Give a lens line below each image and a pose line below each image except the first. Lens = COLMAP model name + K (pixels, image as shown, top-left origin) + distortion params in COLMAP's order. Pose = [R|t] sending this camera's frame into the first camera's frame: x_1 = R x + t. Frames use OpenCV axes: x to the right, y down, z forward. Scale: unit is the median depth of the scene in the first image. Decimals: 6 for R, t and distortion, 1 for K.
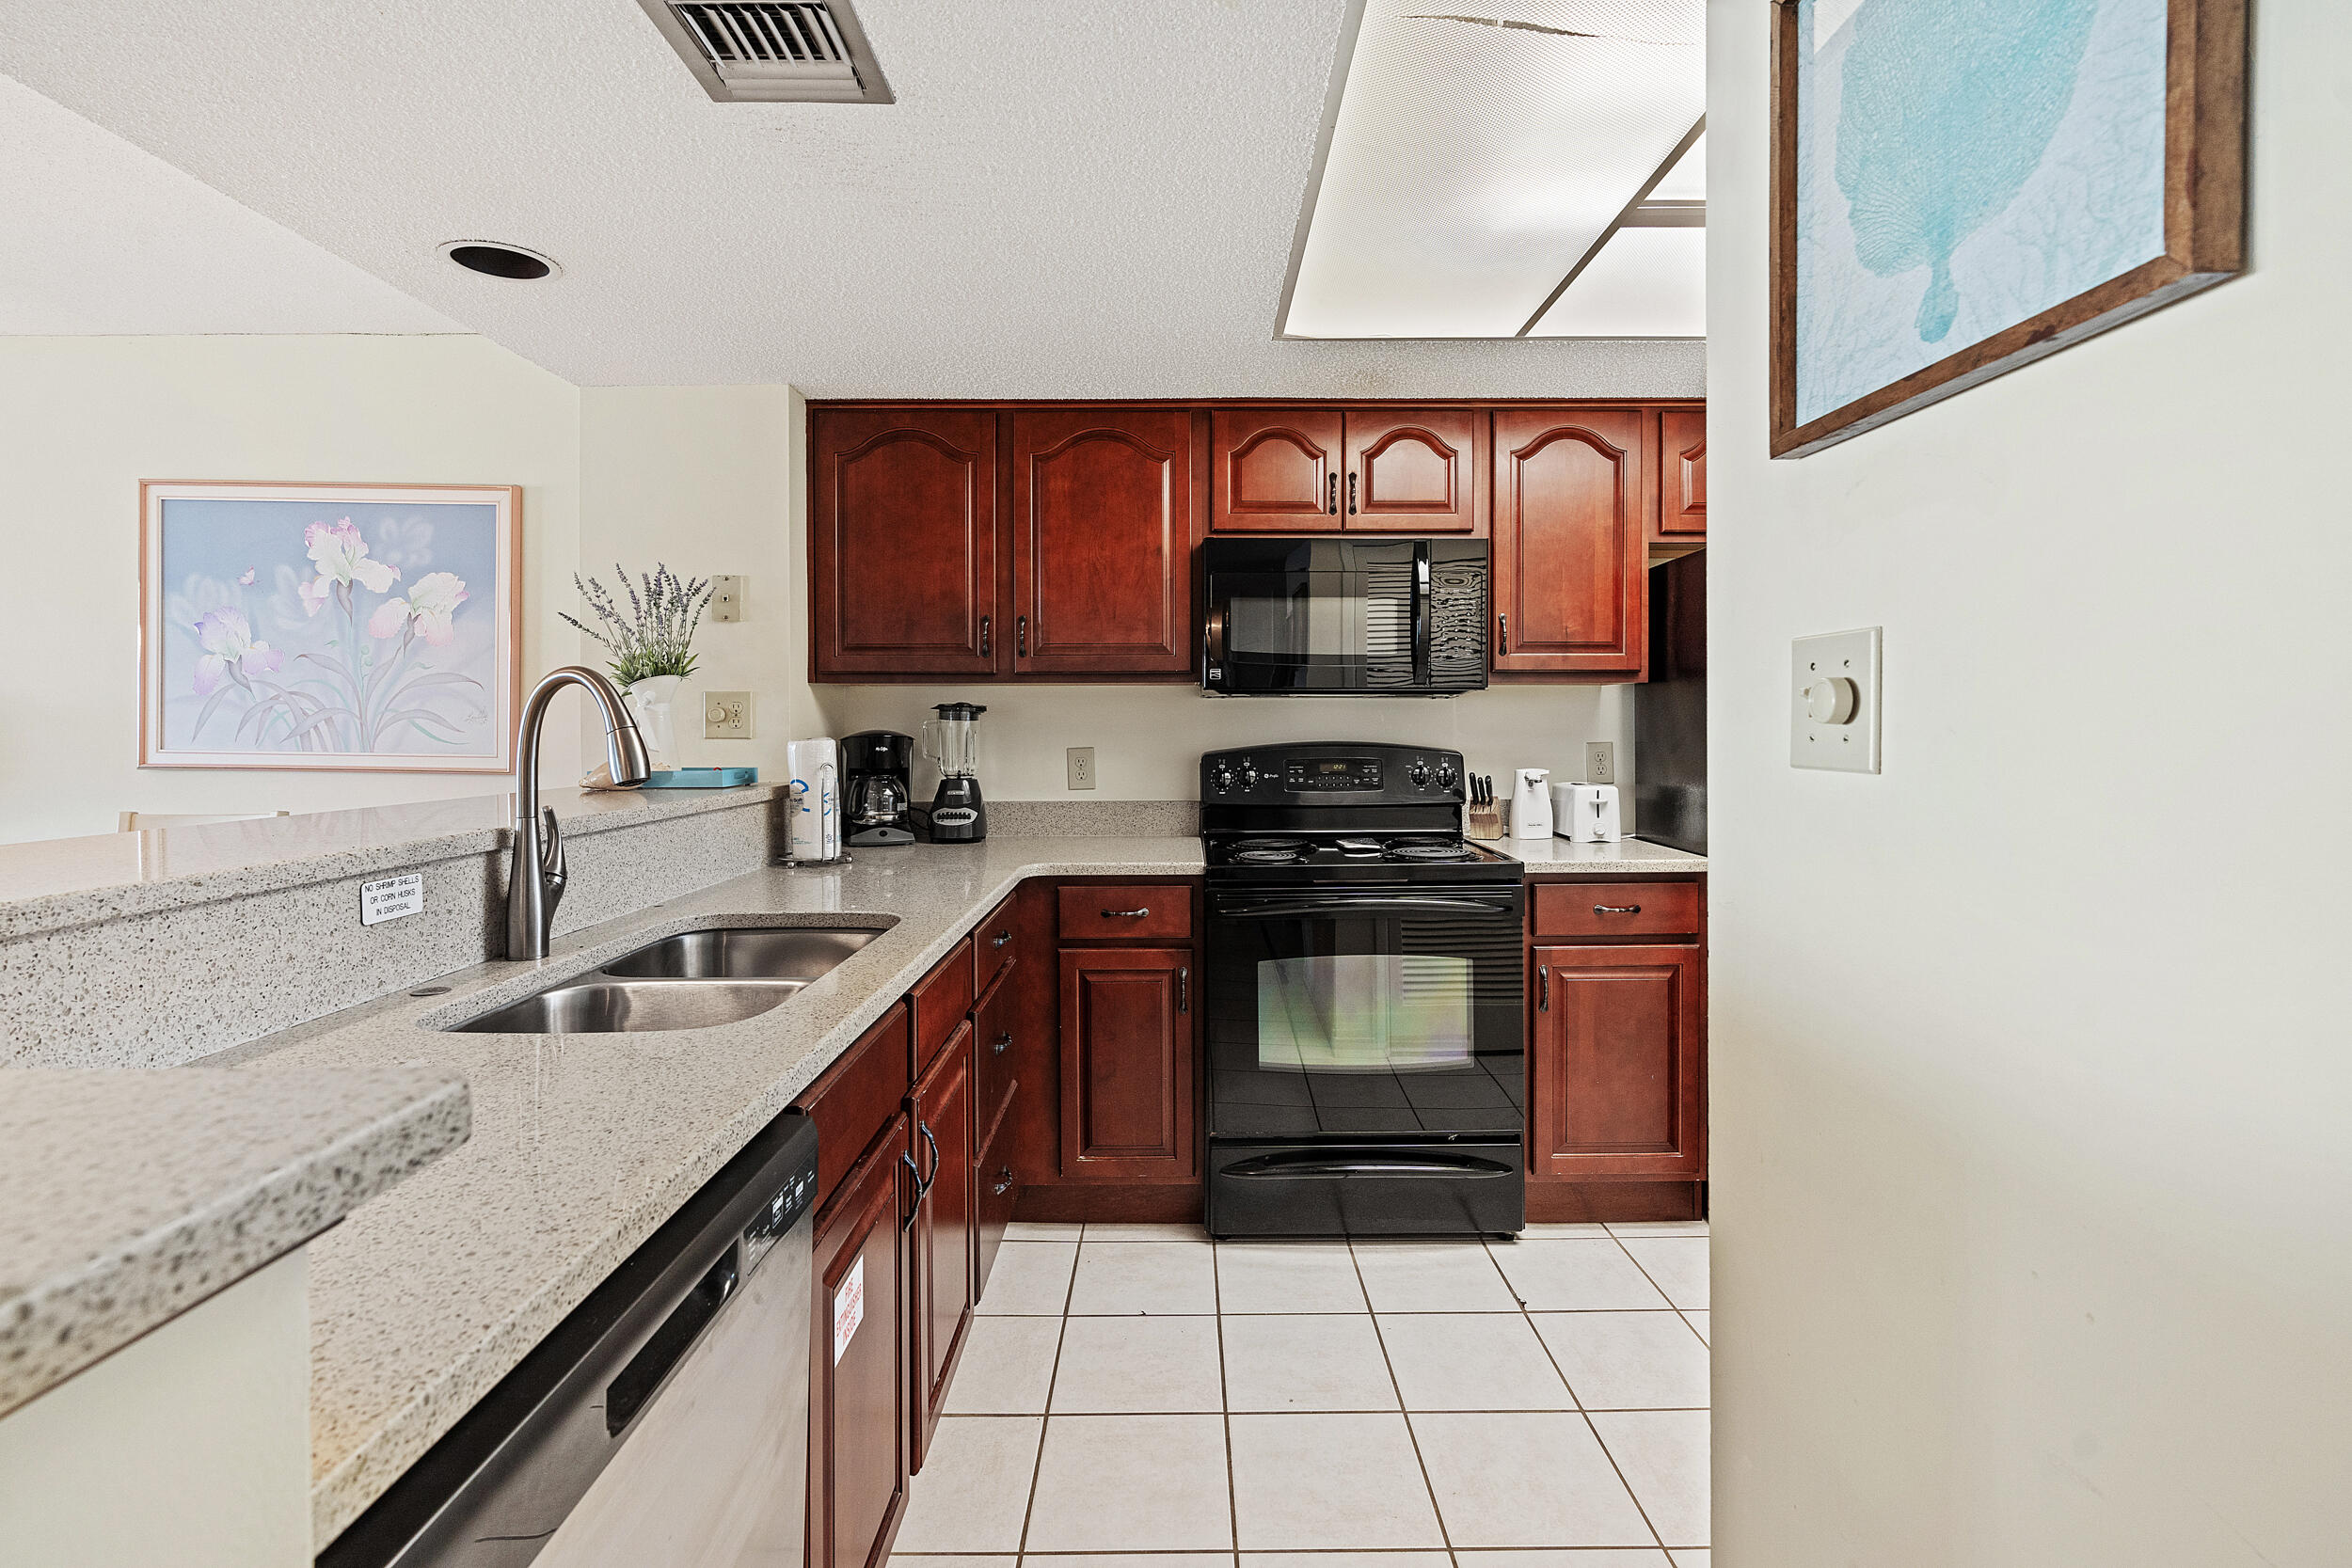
lens RADIAL K [[1045.3, 0, 1175.5], [0, 1045.3, 729.7], [0, 0, 1]] dist [-0.002593, -0.000174]
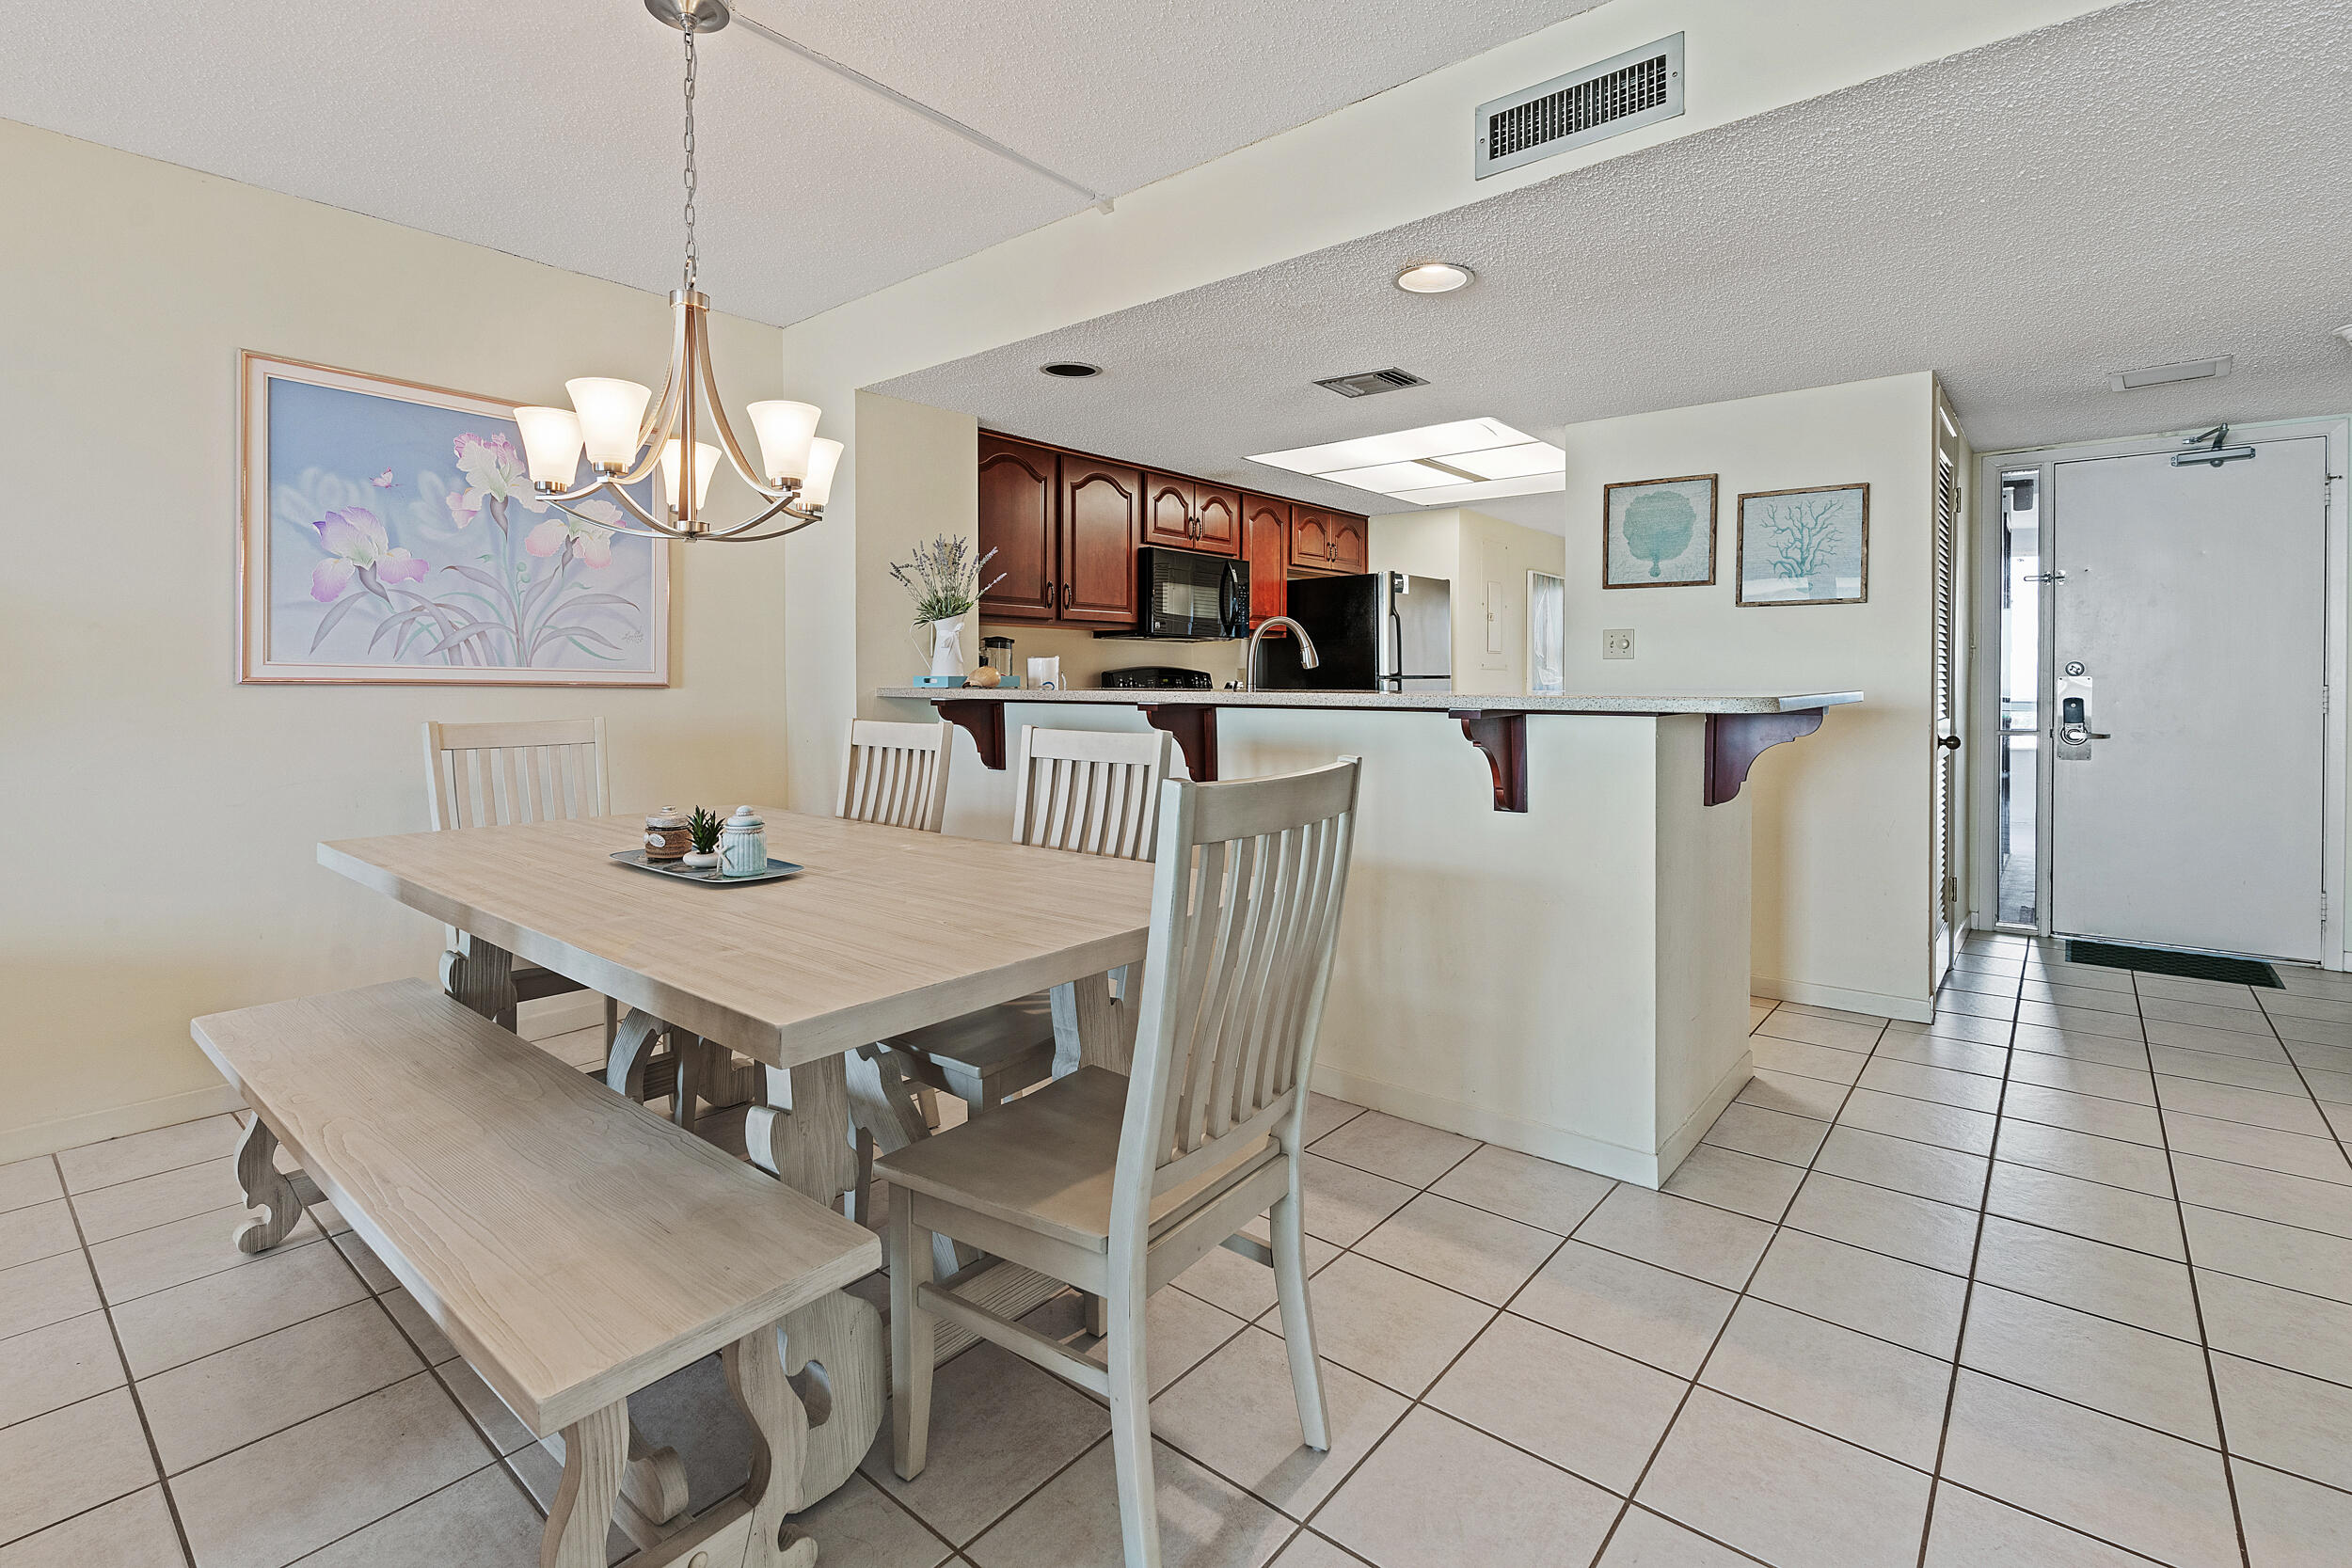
lens RADIAL K [[1073.6, 0, 1182.2], [0, 1073.6, 704.3], [0, 0, 1]] dist [-0.004715, -0.000128]
pose [[0.644272, -0.016379, 0.764621, -1.257004], [0.002660, 0.999813, 0.019176, 0.042982], [-0.764792, -0.010321, 0.644195, -0.185526]]
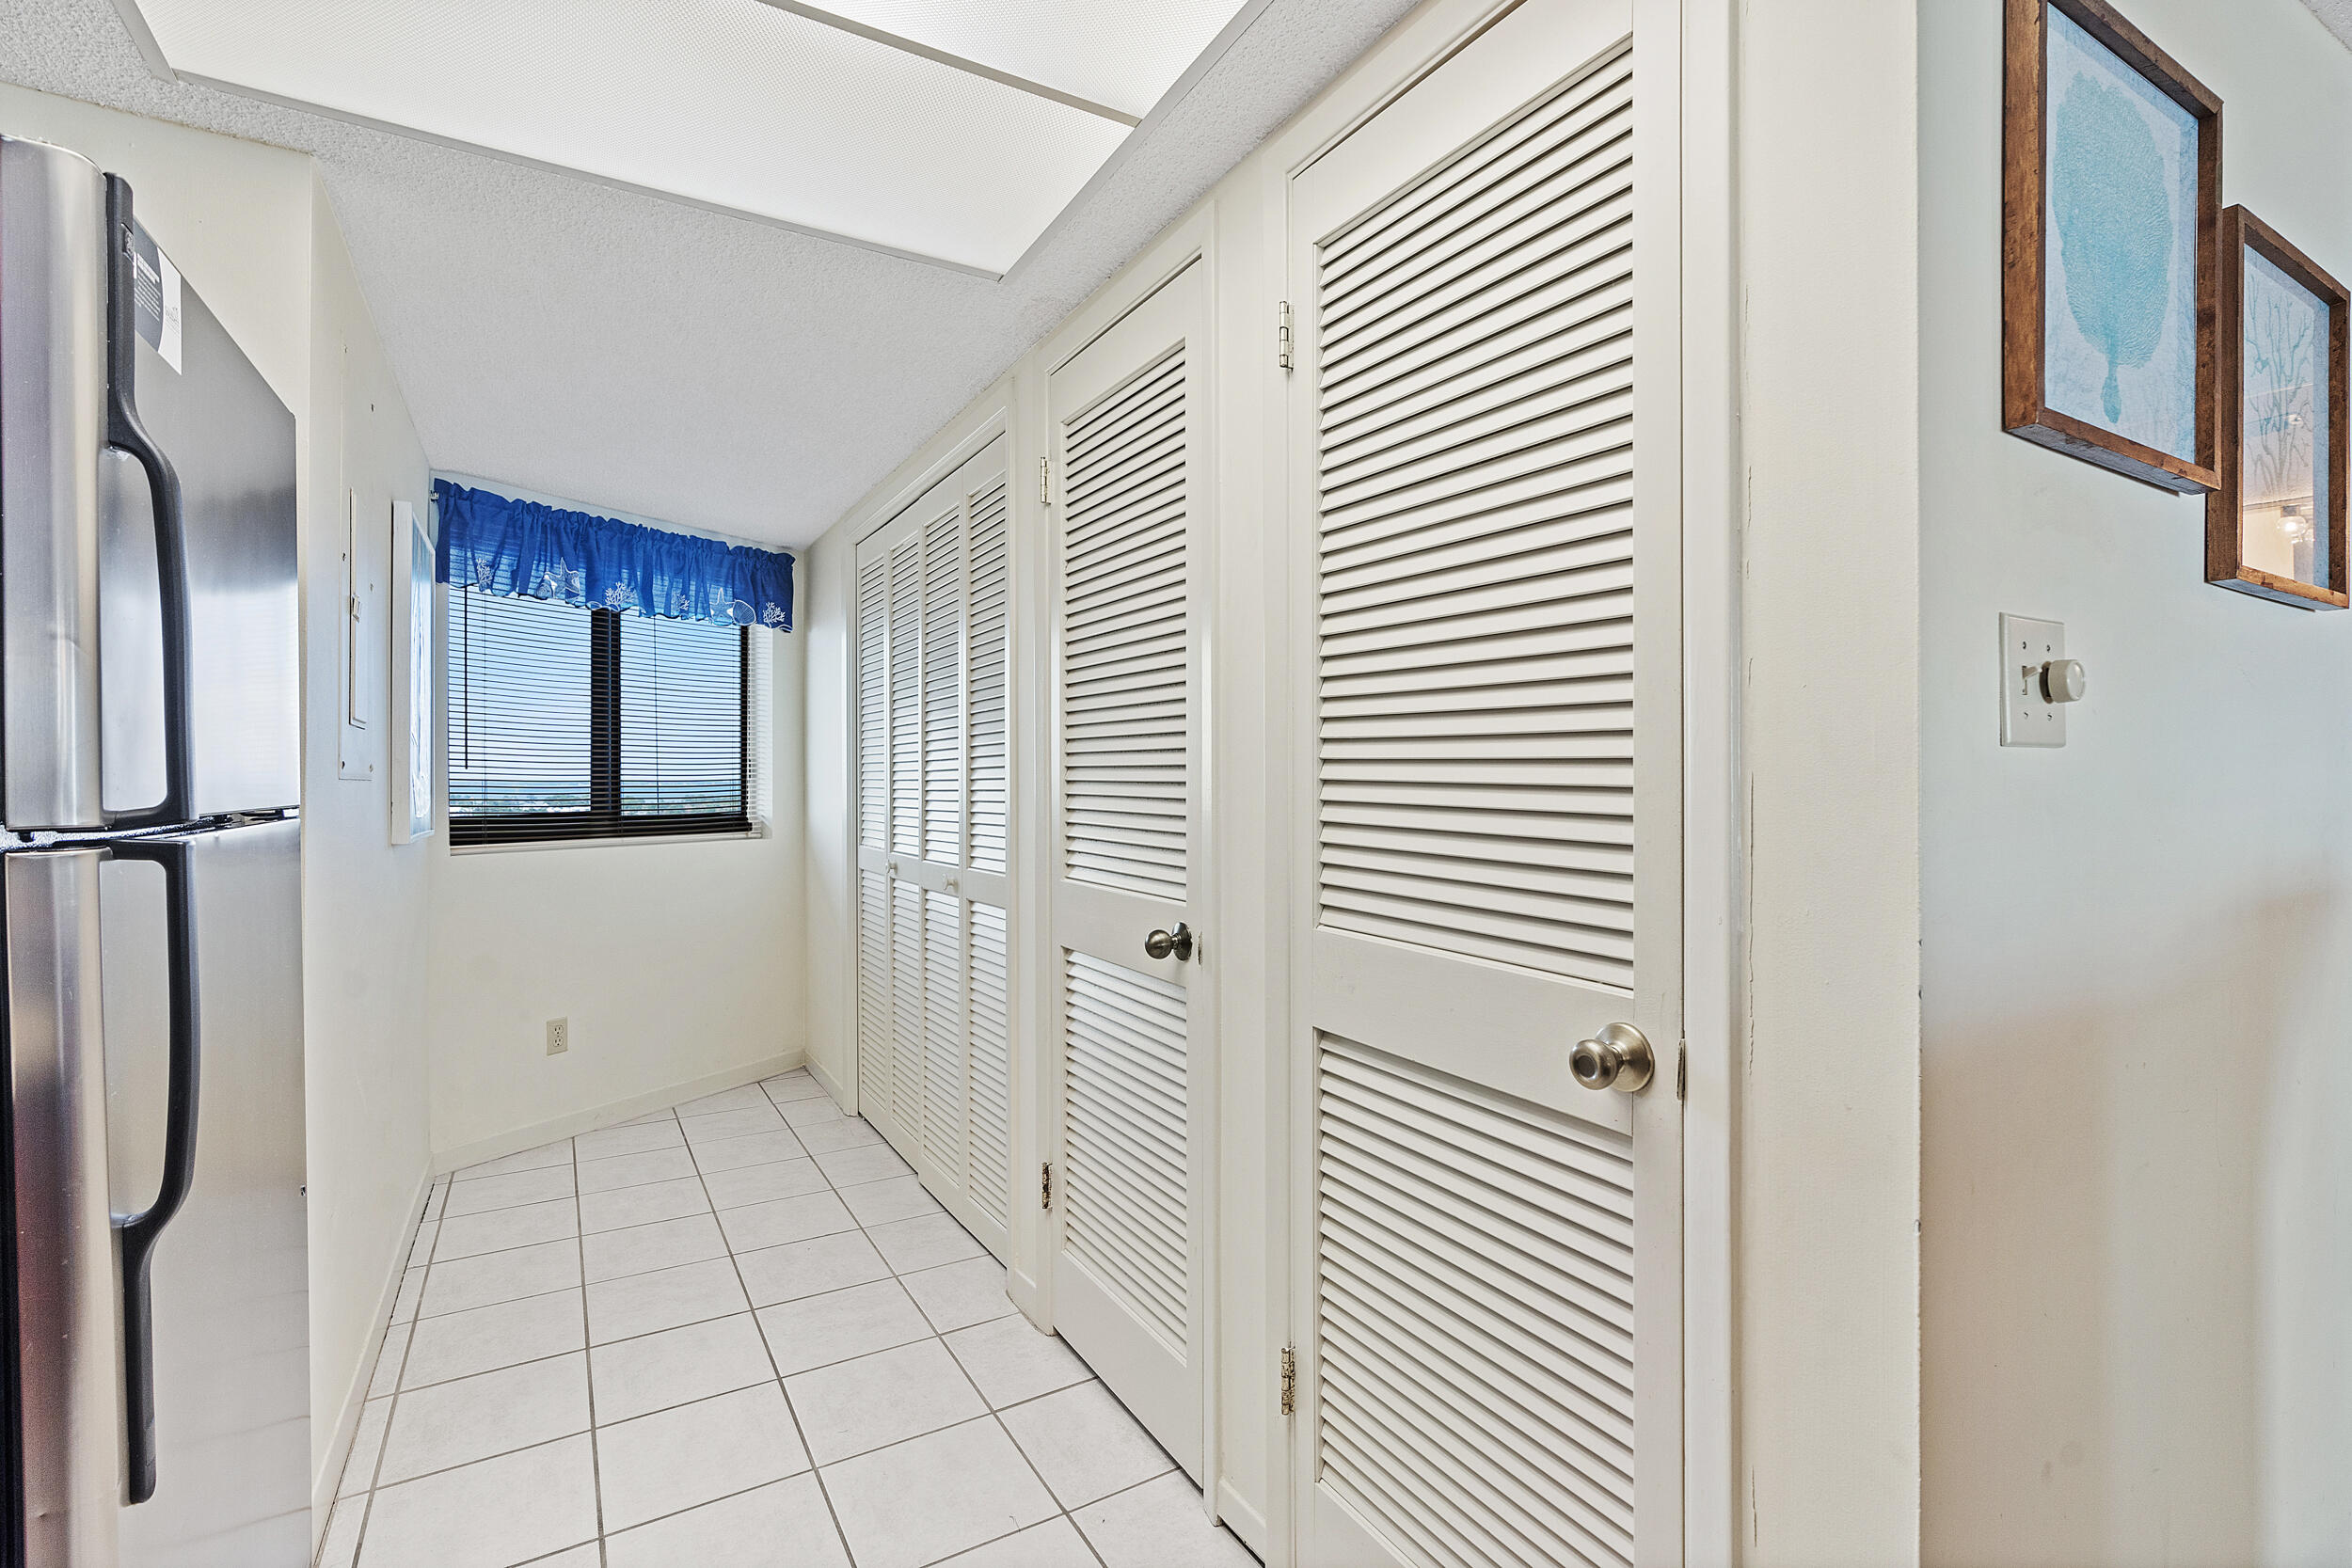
lens RADIAL K [[1067.8, 0, 1179.0], [0, 1067.8, 762.3], [0, 0, 1]] dist [-0.003619, 0.000278]
pose [[-0.500806, 0.017762, 0.865377, 0.046558], [0.013122, 0.999830, -0.012928, 0.019206], [-0.865460, 0.004881, -0.500954, 0.660858]]
